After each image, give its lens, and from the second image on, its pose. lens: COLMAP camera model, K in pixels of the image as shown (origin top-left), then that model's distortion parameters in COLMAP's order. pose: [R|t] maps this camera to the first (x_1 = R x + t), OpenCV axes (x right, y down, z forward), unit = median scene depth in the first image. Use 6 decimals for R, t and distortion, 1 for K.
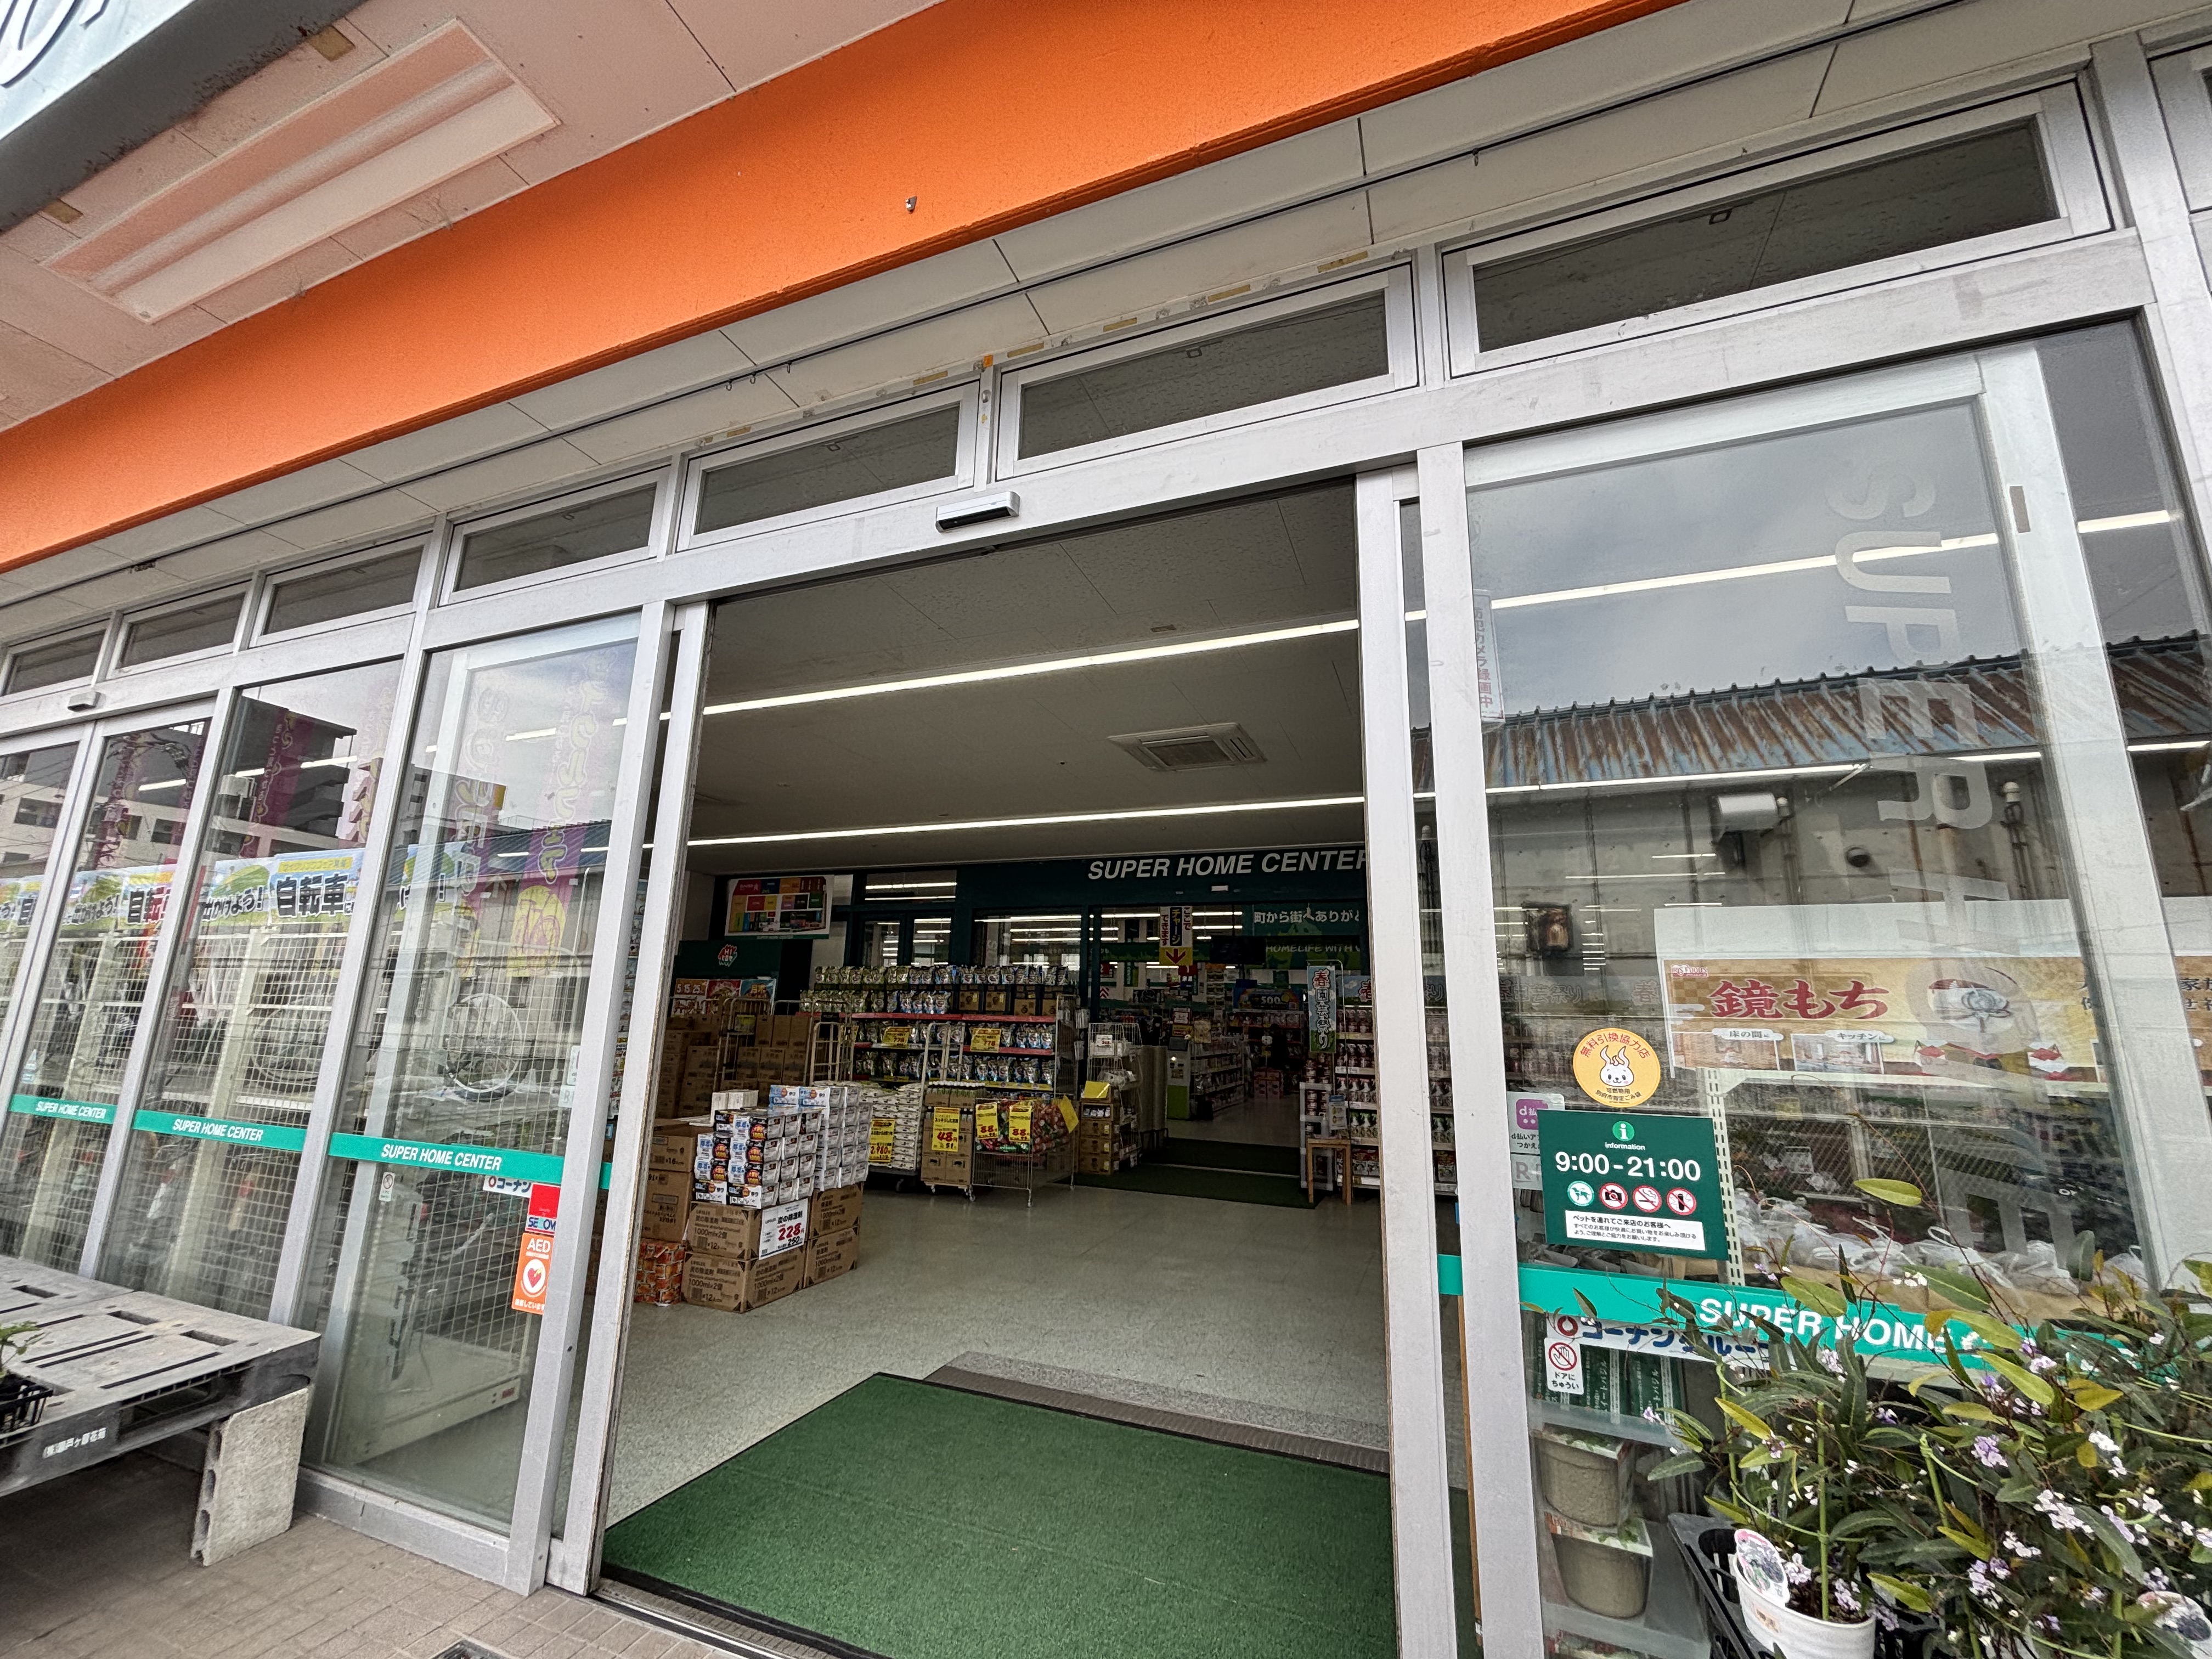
lens RADIAL K [[892.4, 0, 1082.9], [0, 892.4, 838.4], [0, 0, 1]] dist [0.057037, -0.000204]
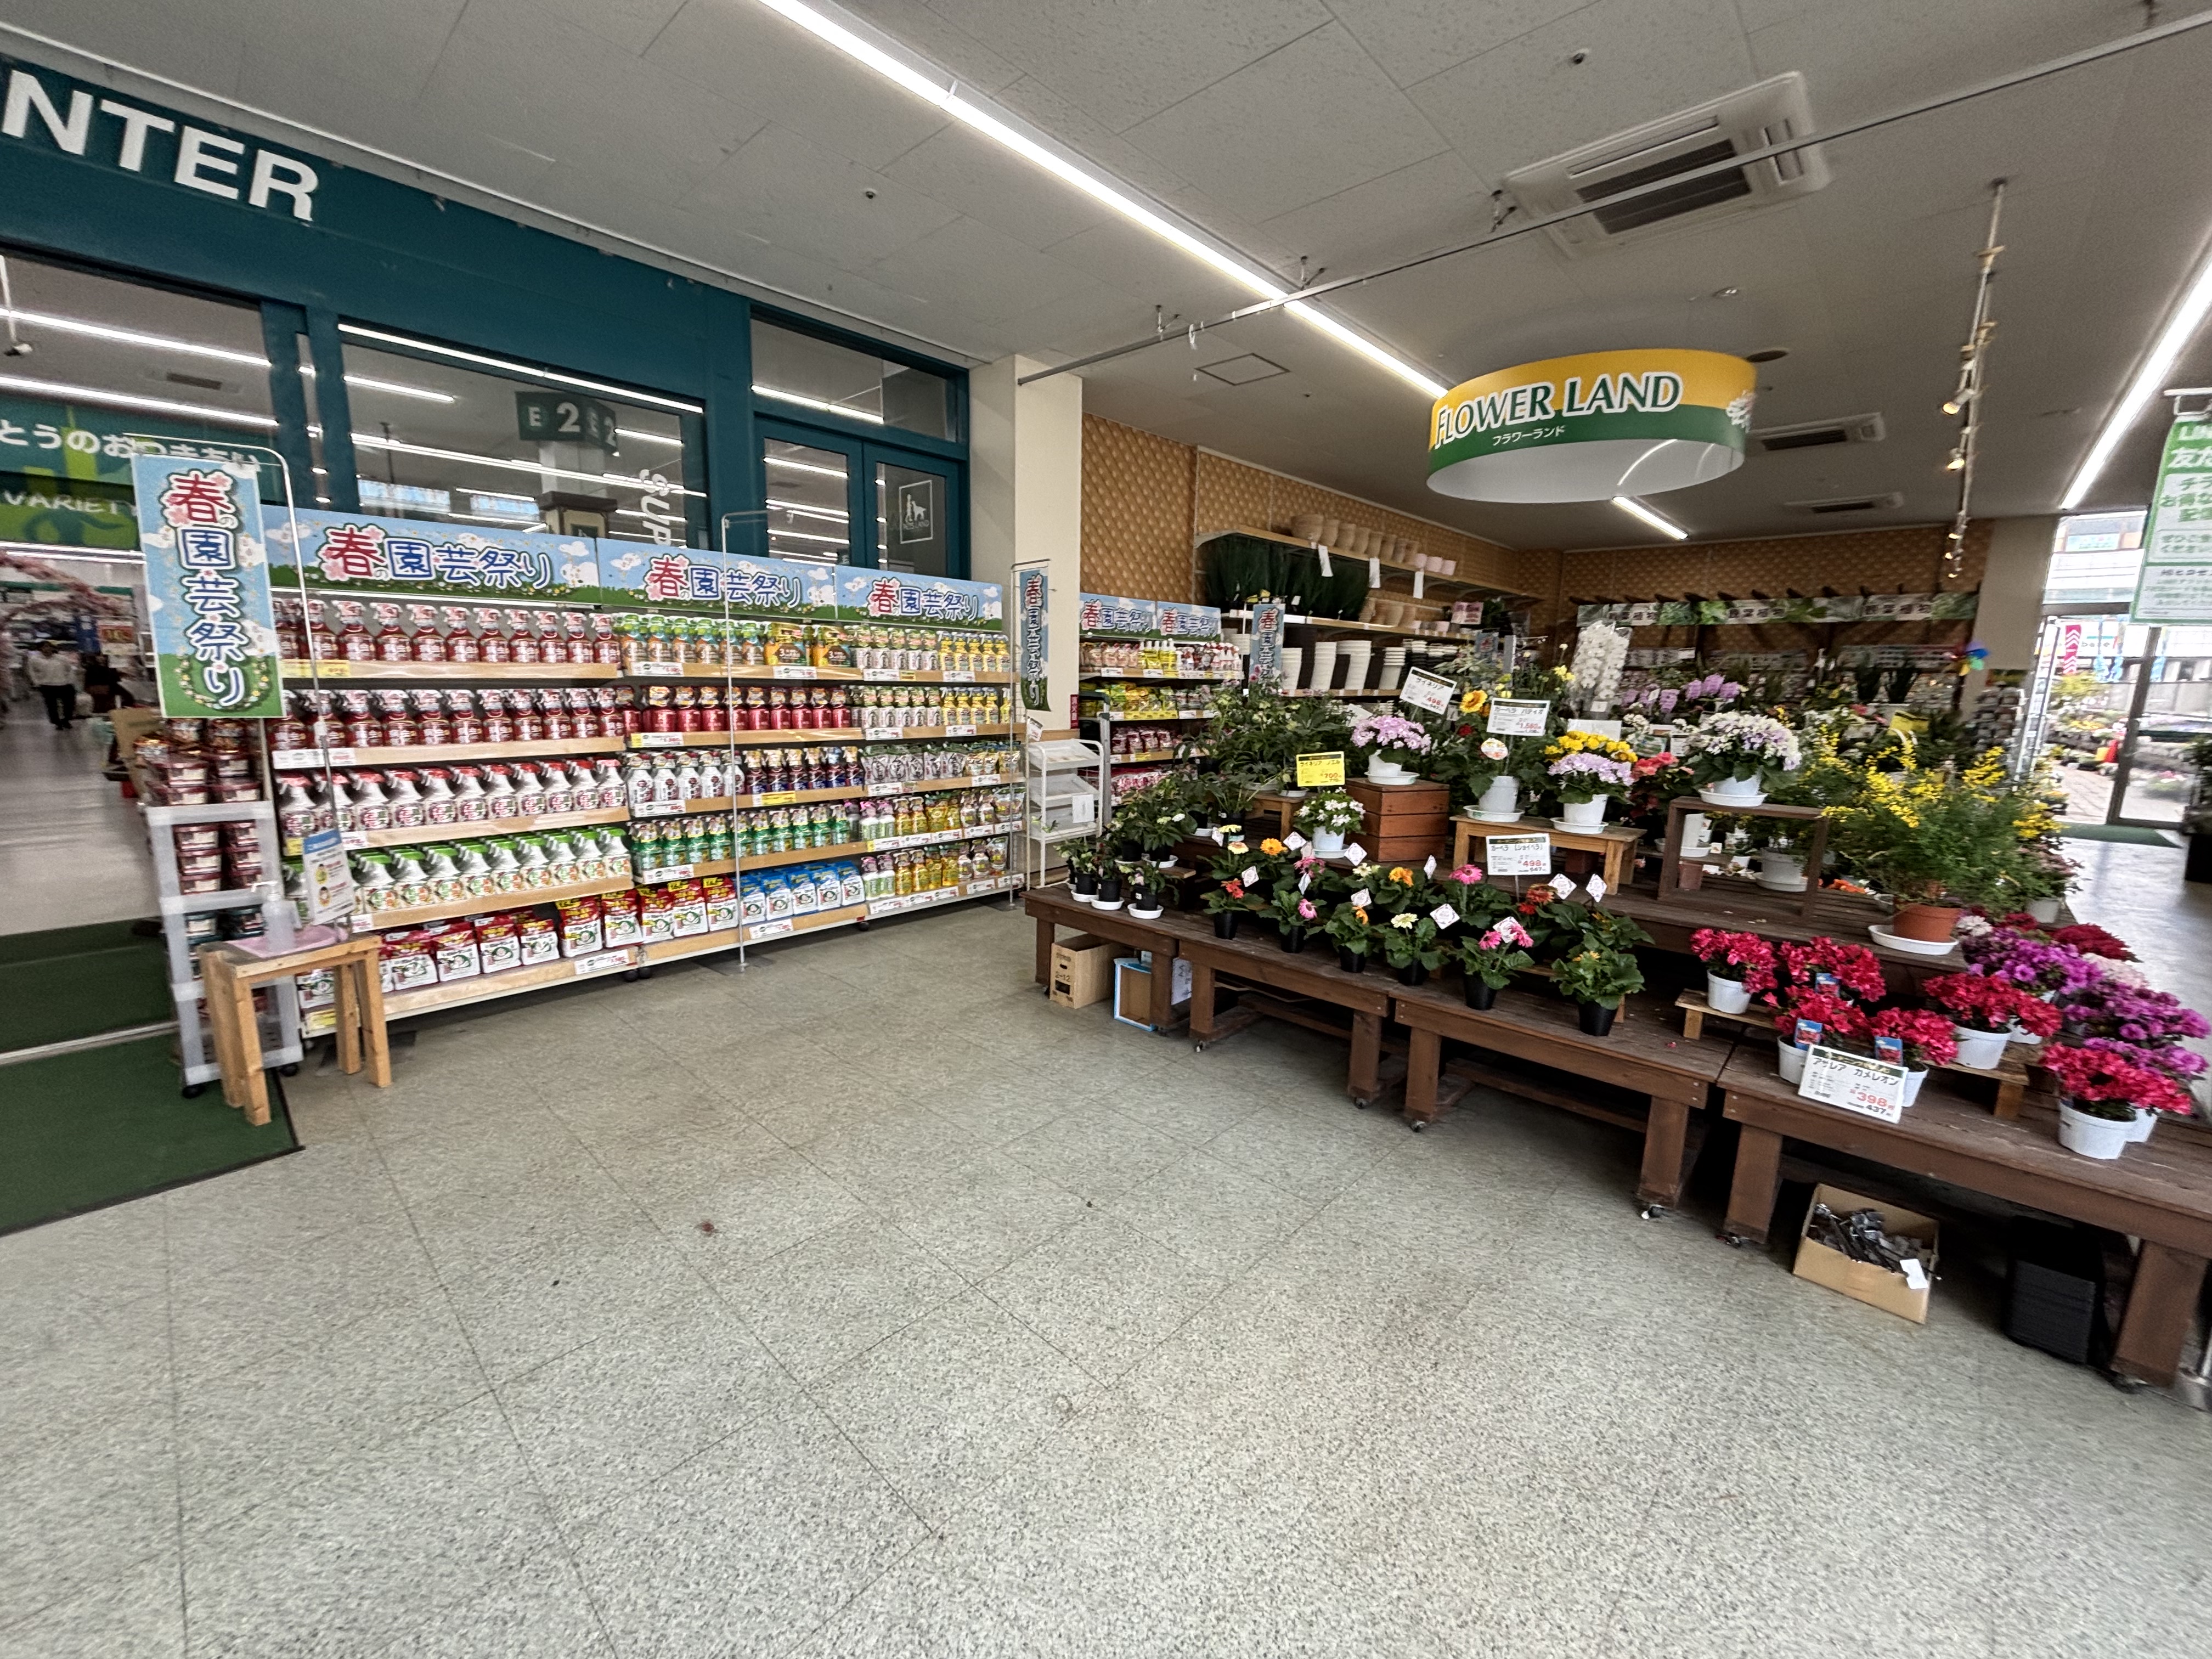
lens RADIAL K [[879.9, 0, 1099.1], [0, 879.9, 829.3], [0, 0, 1]] dist [0.006053, -0.003025]
pose [[0.342915, -0.178691, 0.922214, 0.058171], [-0.196246, 0.946450, 0.256359, 0.124555], [-0.918638, -0.268890, 0.289485, 0.576469]]
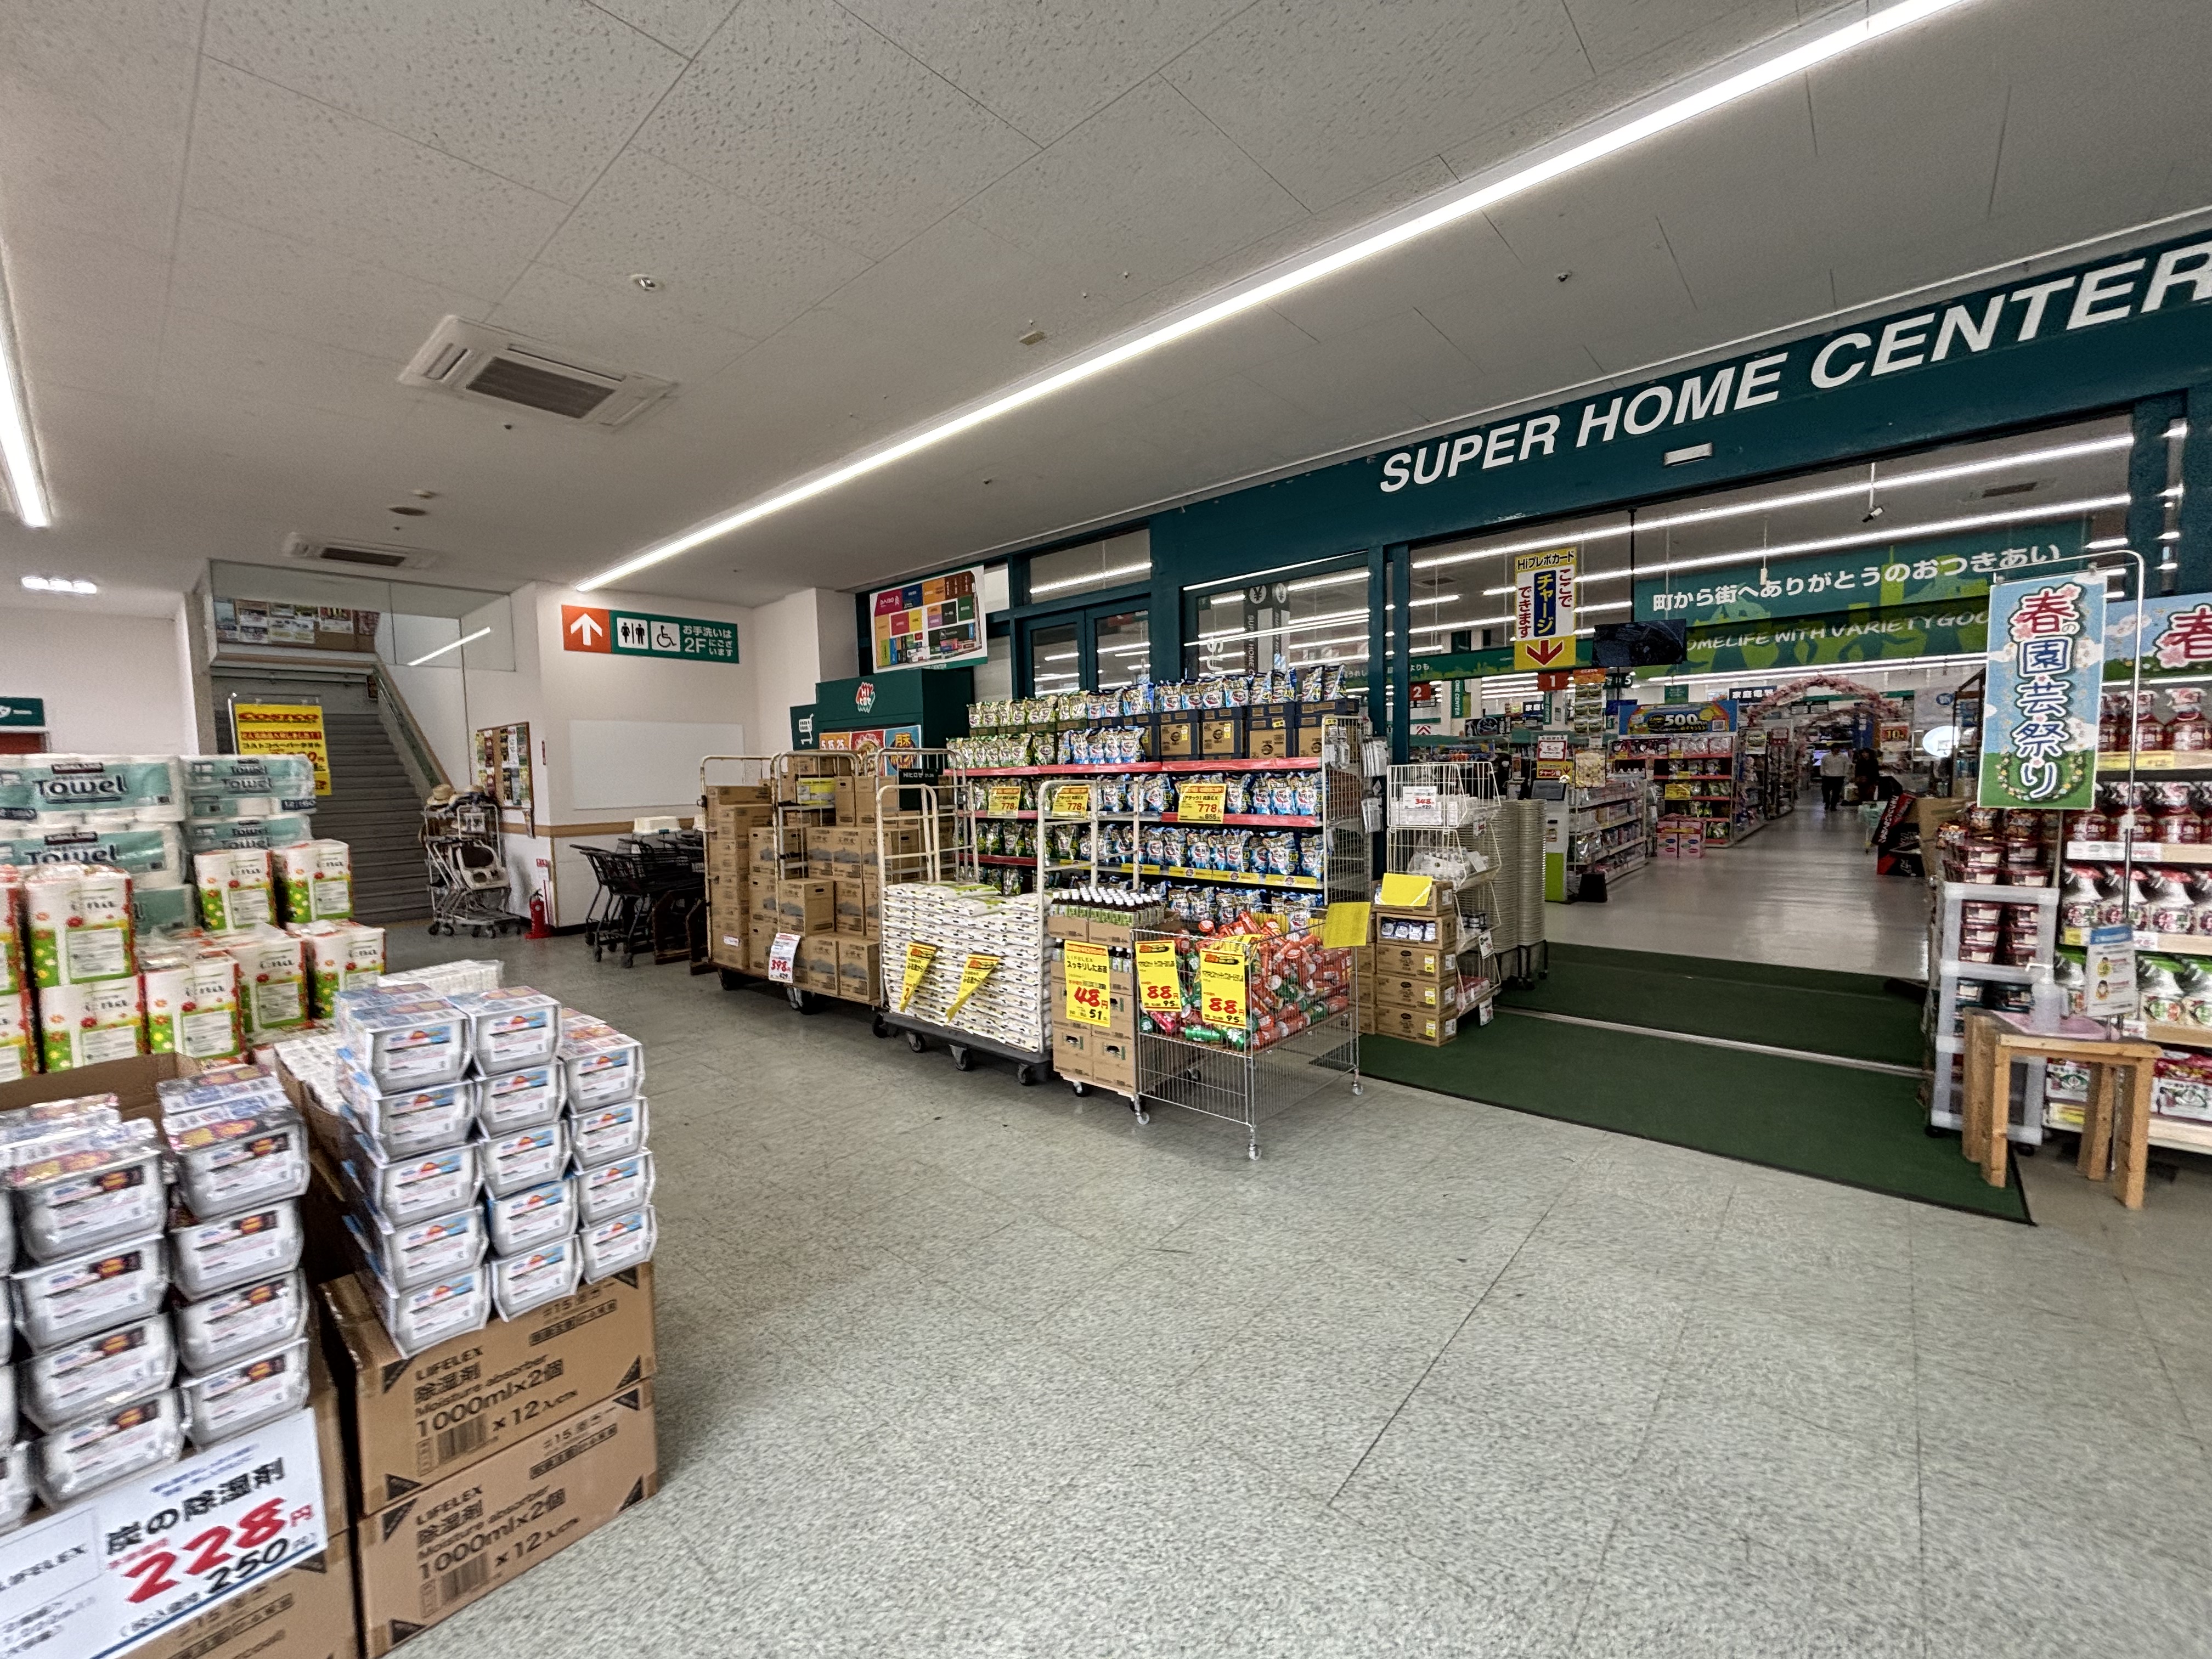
lens RADIAL K [[879.9, 0, 1099.1], [0, 879.9, 829.3], [0, 0, 1]] dist [0.006053, -0.003025]
pose [[0.946397, -0.025982, -0.321958, 0.014368], [0.109667, 0.963397, 0.244623, 0.112517], [0.303818, -0.266818, 0.914605, 0.537395]]
